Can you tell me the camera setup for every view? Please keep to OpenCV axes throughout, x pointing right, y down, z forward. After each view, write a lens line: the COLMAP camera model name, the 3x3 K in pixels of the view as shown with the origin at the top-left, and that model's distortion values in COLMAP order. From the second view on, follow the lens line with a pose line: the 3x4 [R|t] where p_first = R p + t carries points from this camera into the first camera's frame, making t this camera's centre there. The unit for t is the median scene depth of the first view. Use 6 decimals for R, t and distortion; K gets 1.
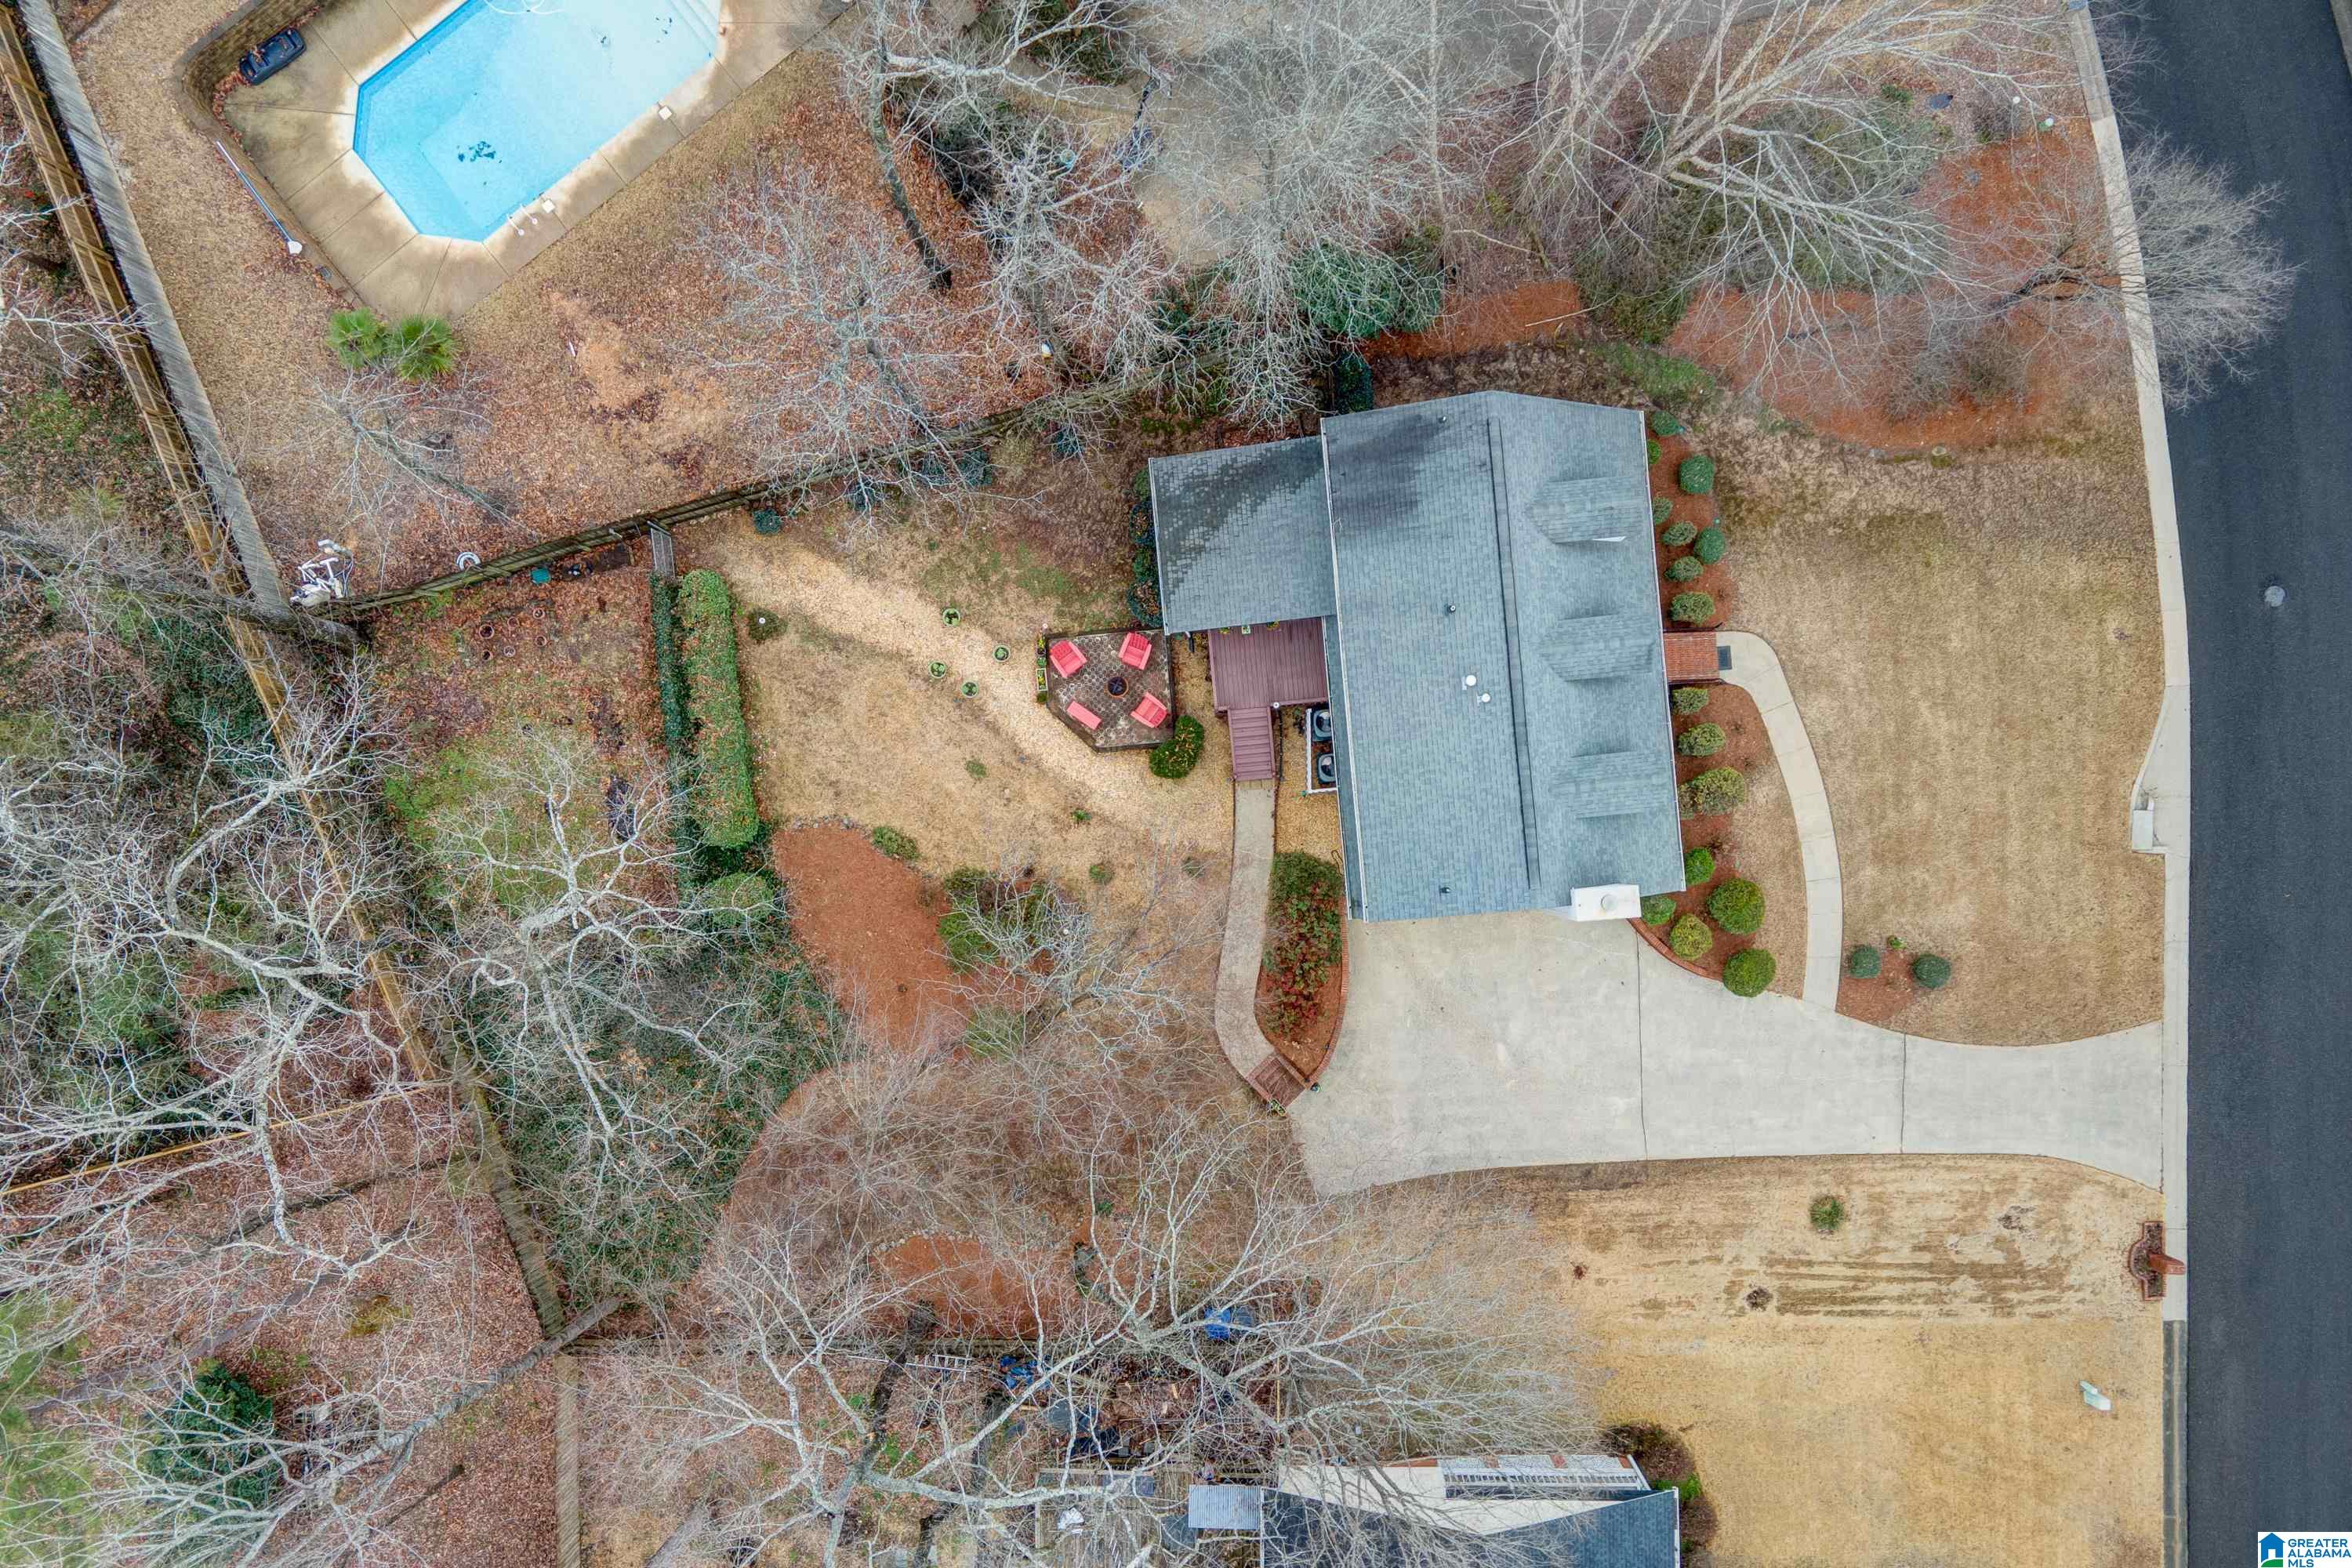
lens RADIAL K [[1732.1, 0, 1176.0], [0, 1732.1, 784.0], [0, 0, 1]] dist [0.022703, 0.034914]
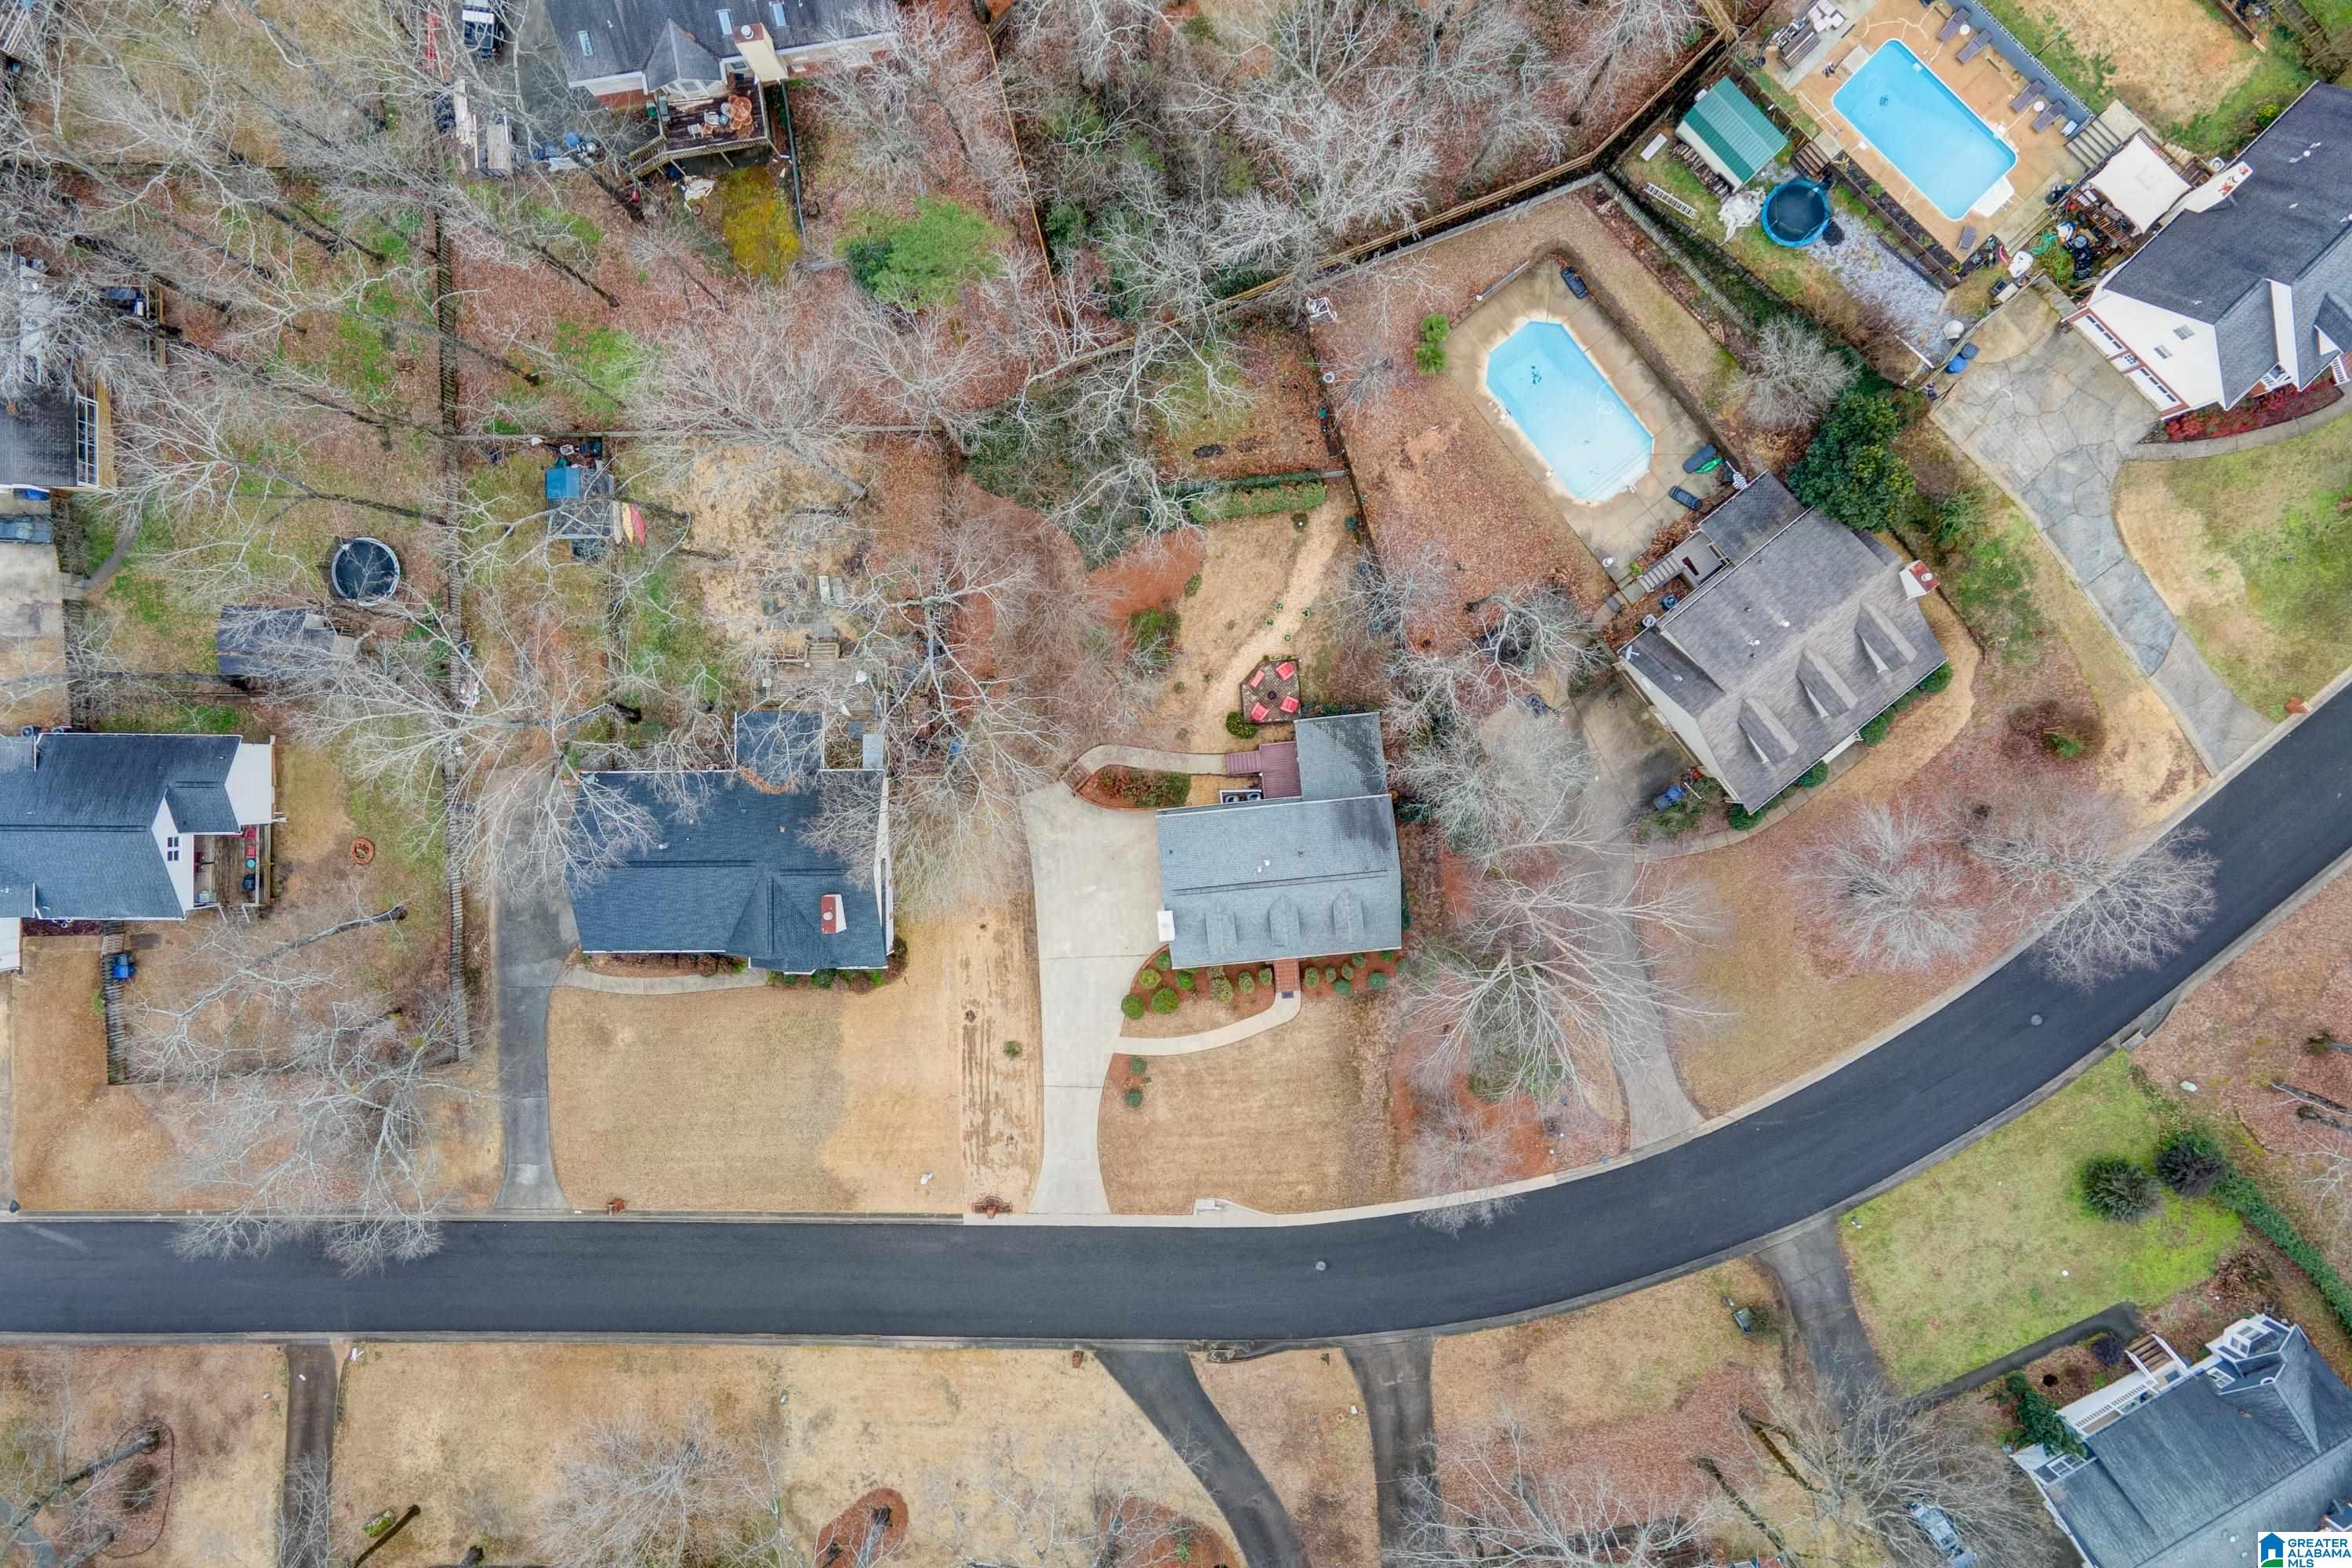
lens RADIAL K [[1732.1, 0, 1176.0], [0, 1732.1, 784.0], [0, 0, 1]] dist [0.022703, 0.034914]
pose [[0.007979, 0.998532, 0.053570, -0.039915], [-0.998799, 0.005368, 0.048709, -0.042230], [0.048350, -0.053894, 0.997375, -1.013149]]
